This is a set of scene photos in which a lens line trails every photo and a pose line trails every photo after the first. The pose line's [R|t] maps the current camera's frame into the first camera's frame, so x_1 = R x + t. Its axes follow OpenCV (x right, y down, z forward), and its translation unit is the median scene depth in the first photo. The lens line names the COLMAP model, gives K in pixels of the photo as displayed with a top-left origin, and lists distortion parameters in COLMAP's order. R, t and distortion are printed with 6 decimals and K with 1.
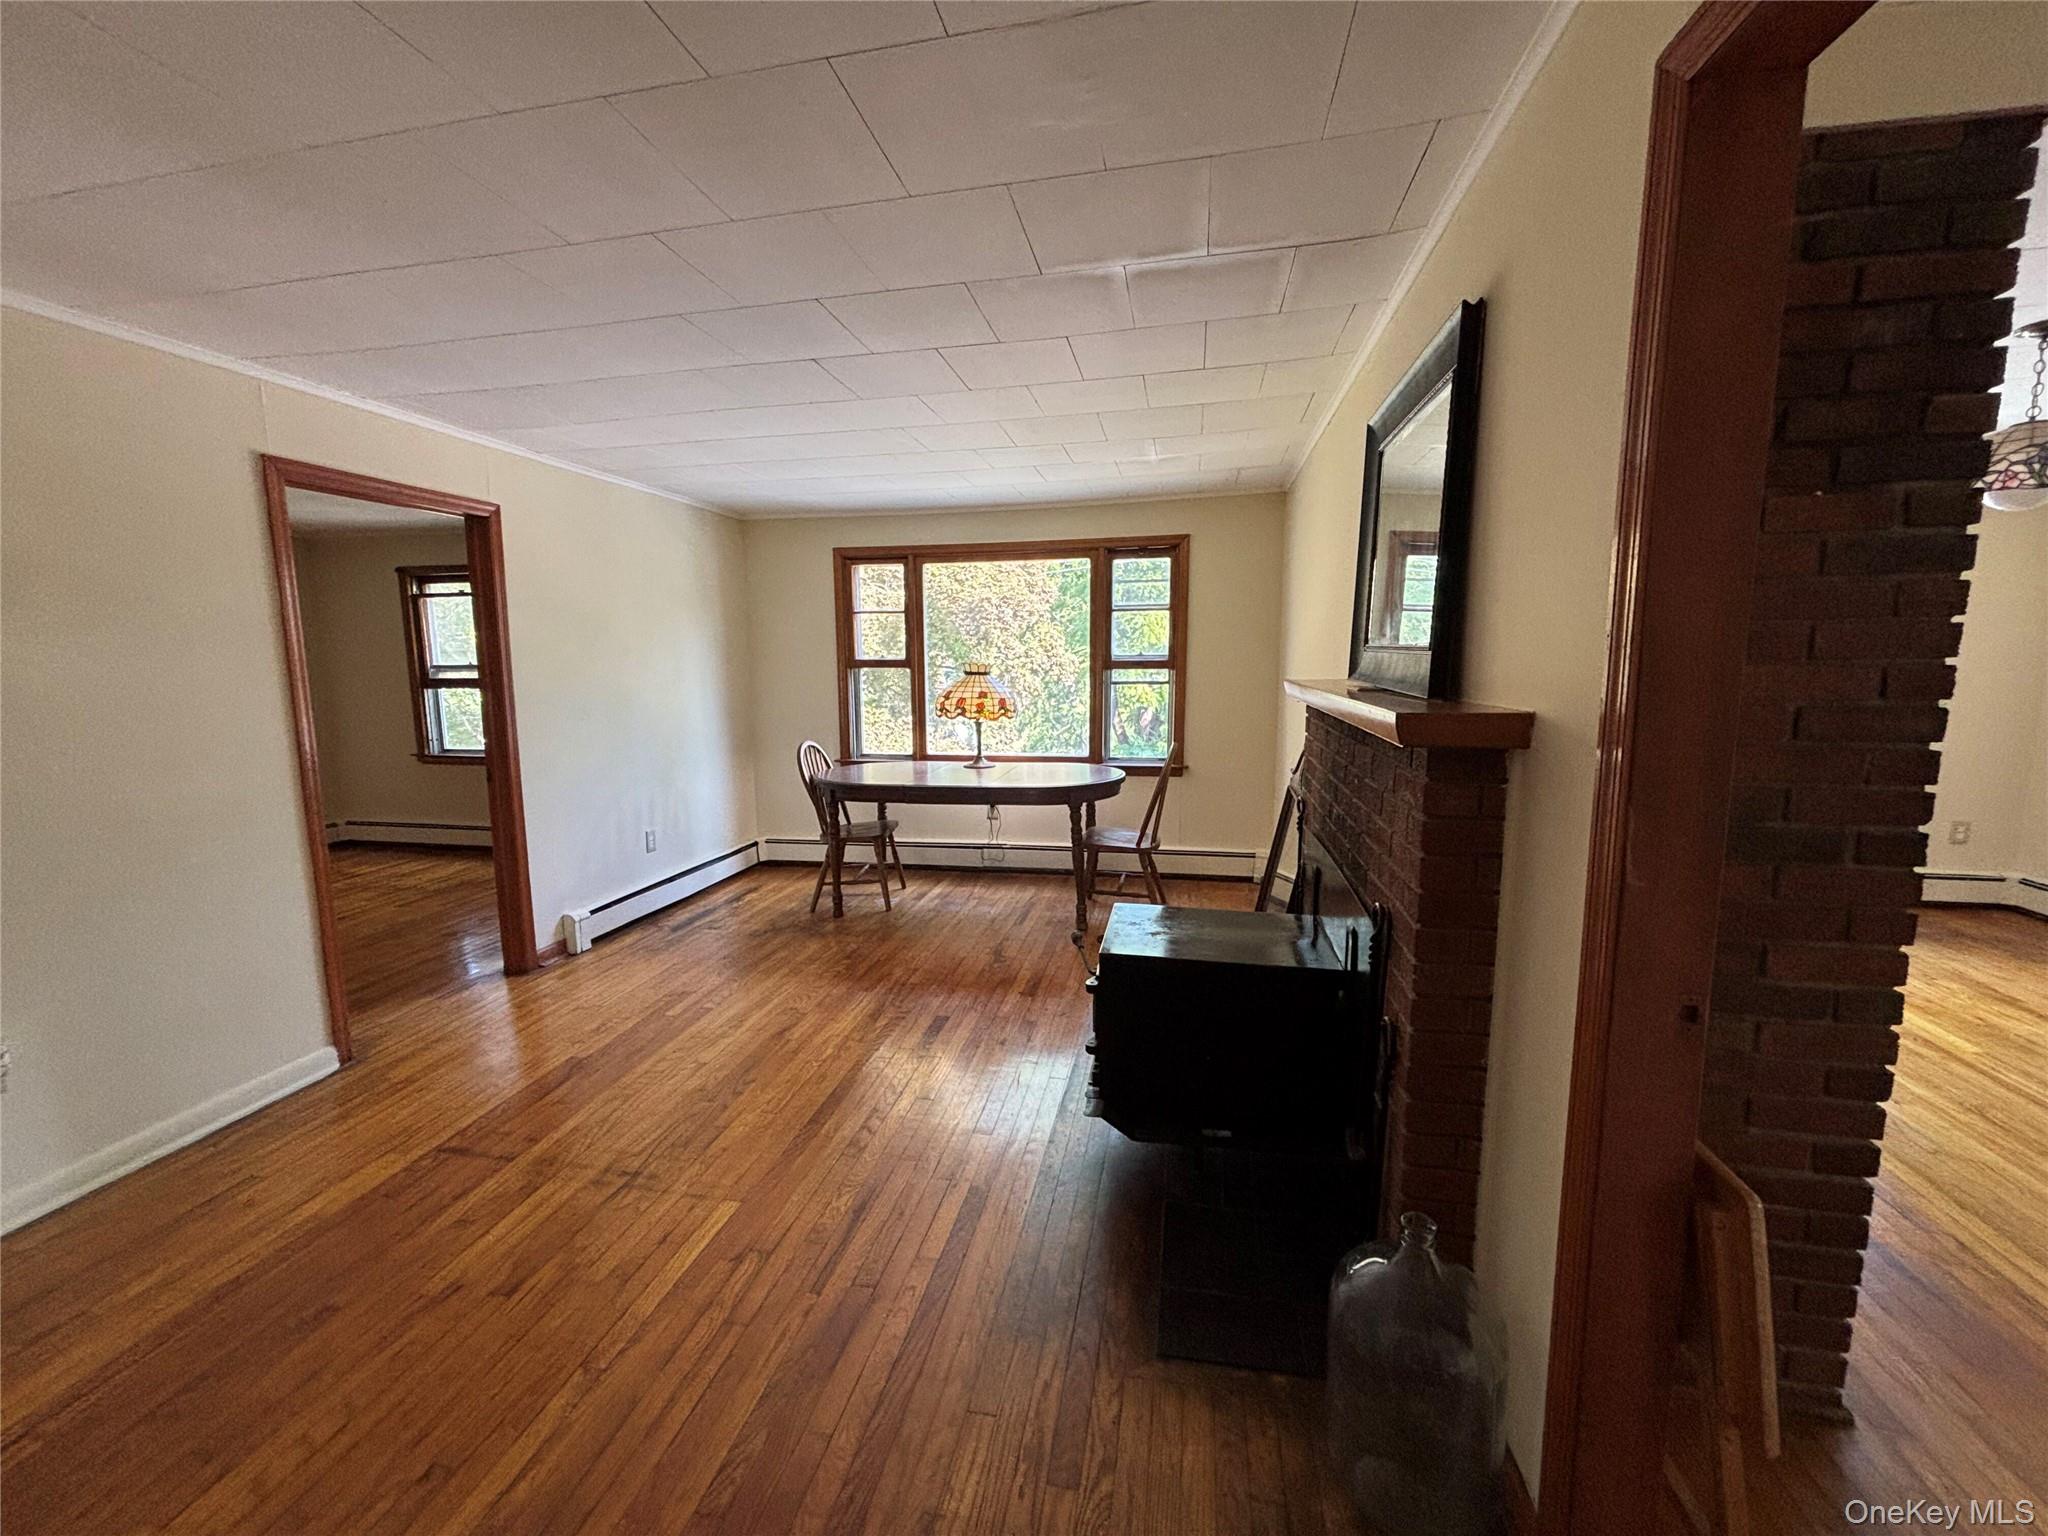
lens RADIAL K [[822.8, 0, 1028.6], [0, 822.8, 771.6], [0, 0, 1]] dist [0.002547, 0.000343]
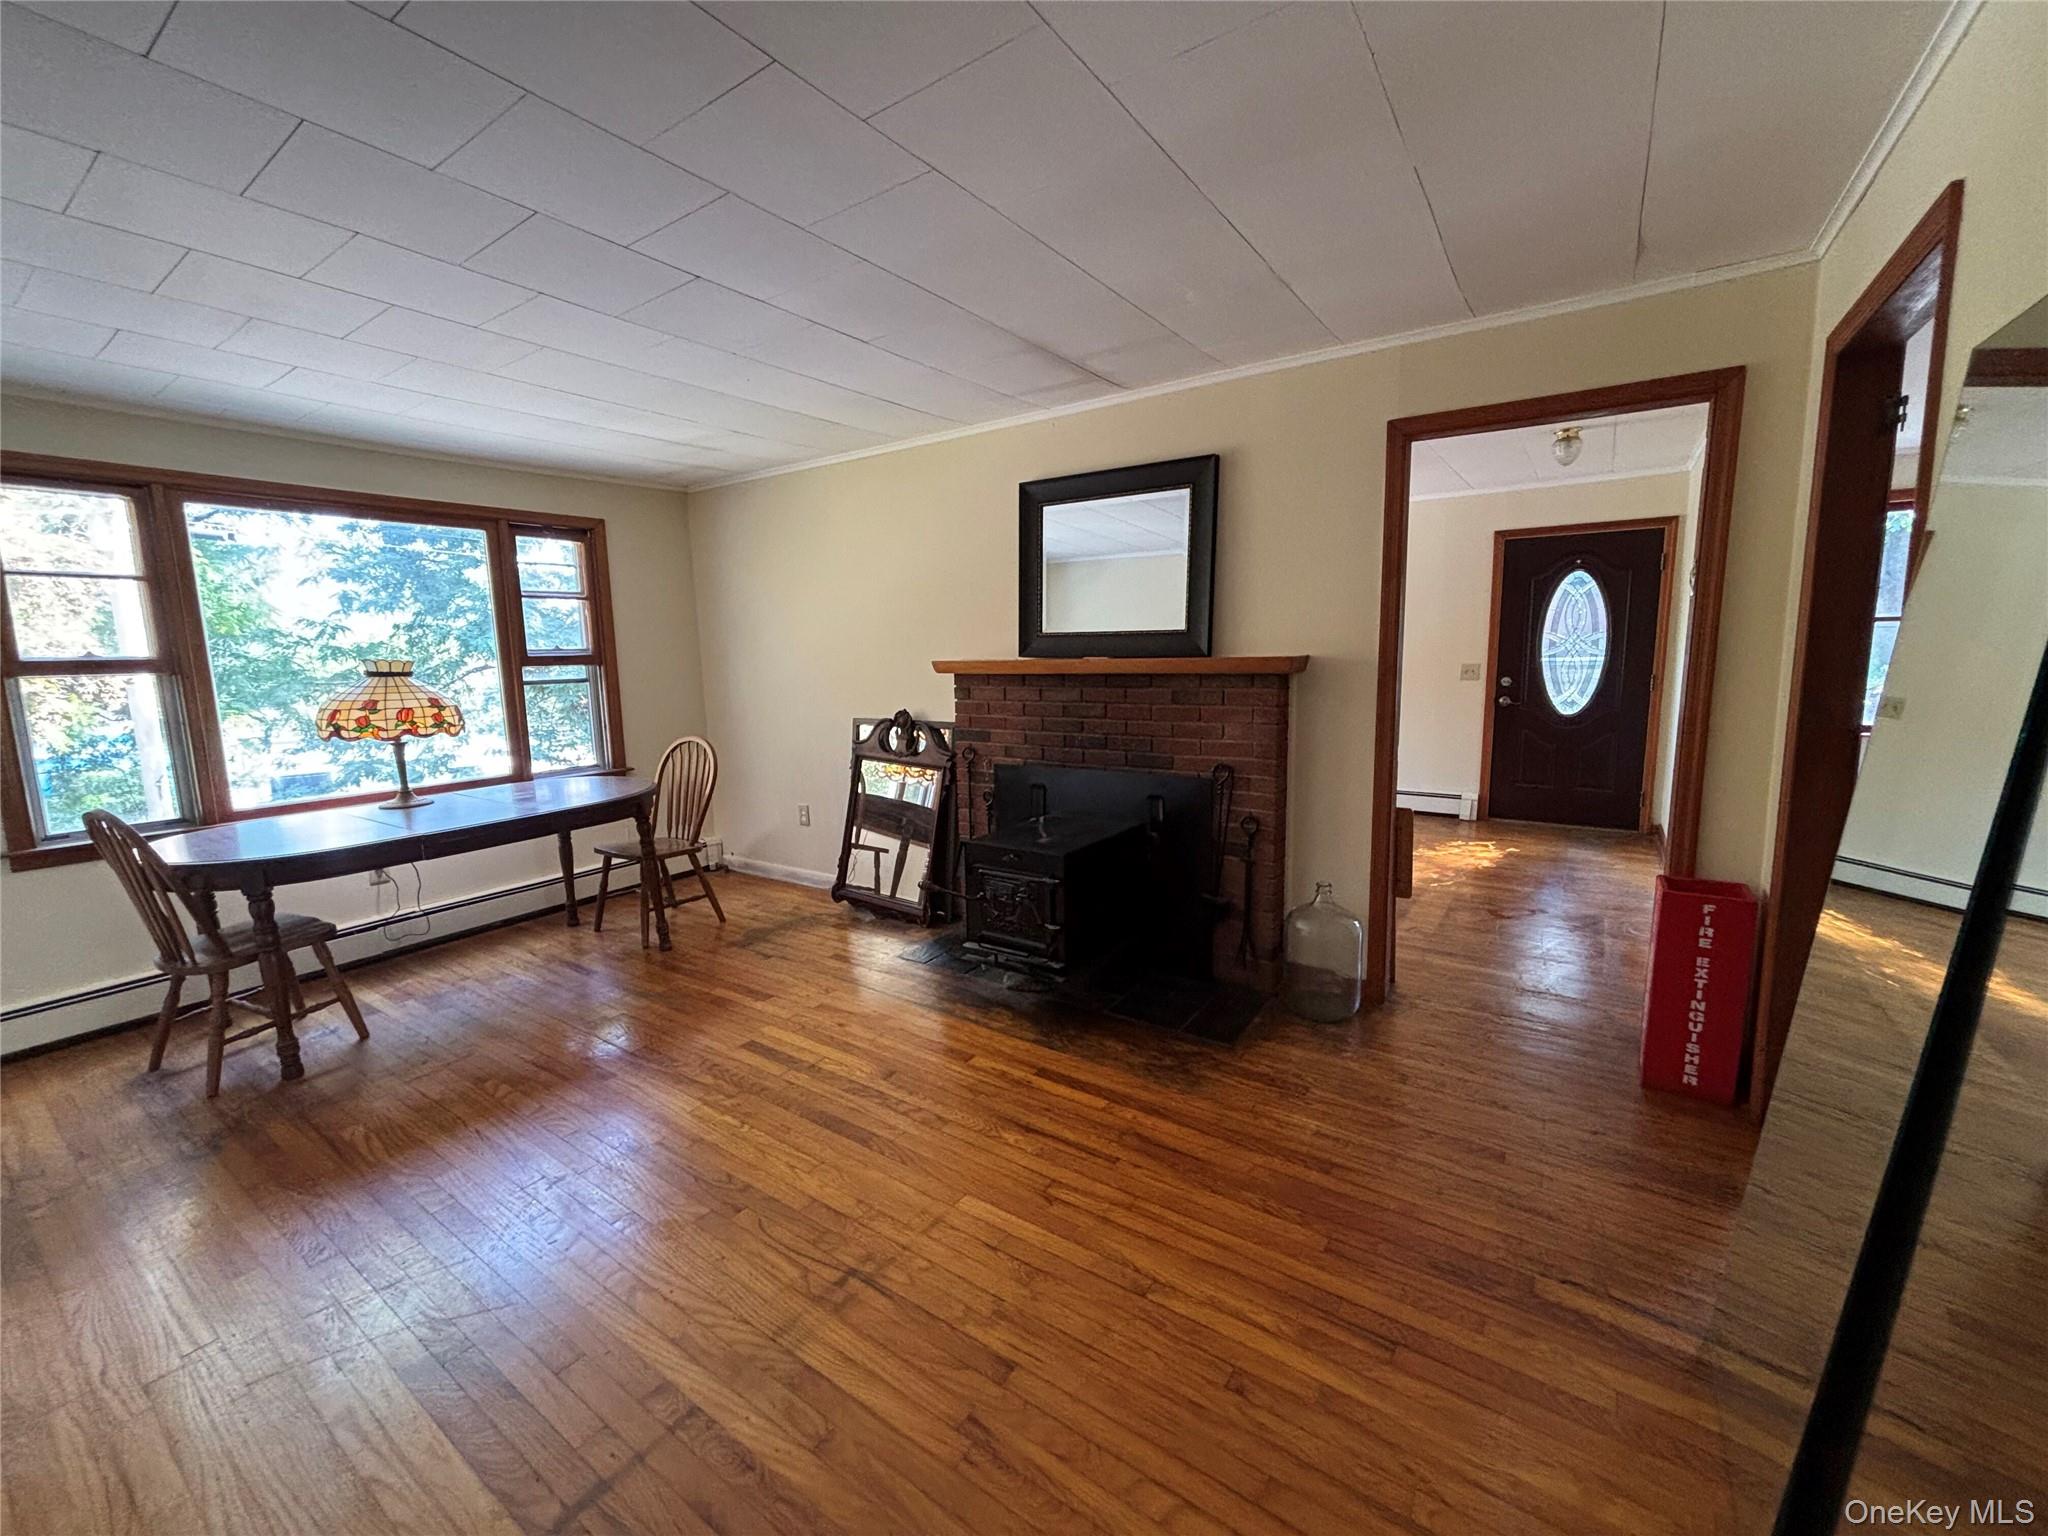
lens RADIAL K [[822.8, 0, 1028.6], [0, 822.8, 771.6], [0, 0, 1]] dist [0.002547, 0.000343]
pose [[0.391773, -0.133461, 0.910331, -0.501518], [0.146292, 0.985872, 0.081577, -0.014396], [-0.908357, 0.101215, 0.405762, 0.219376]]
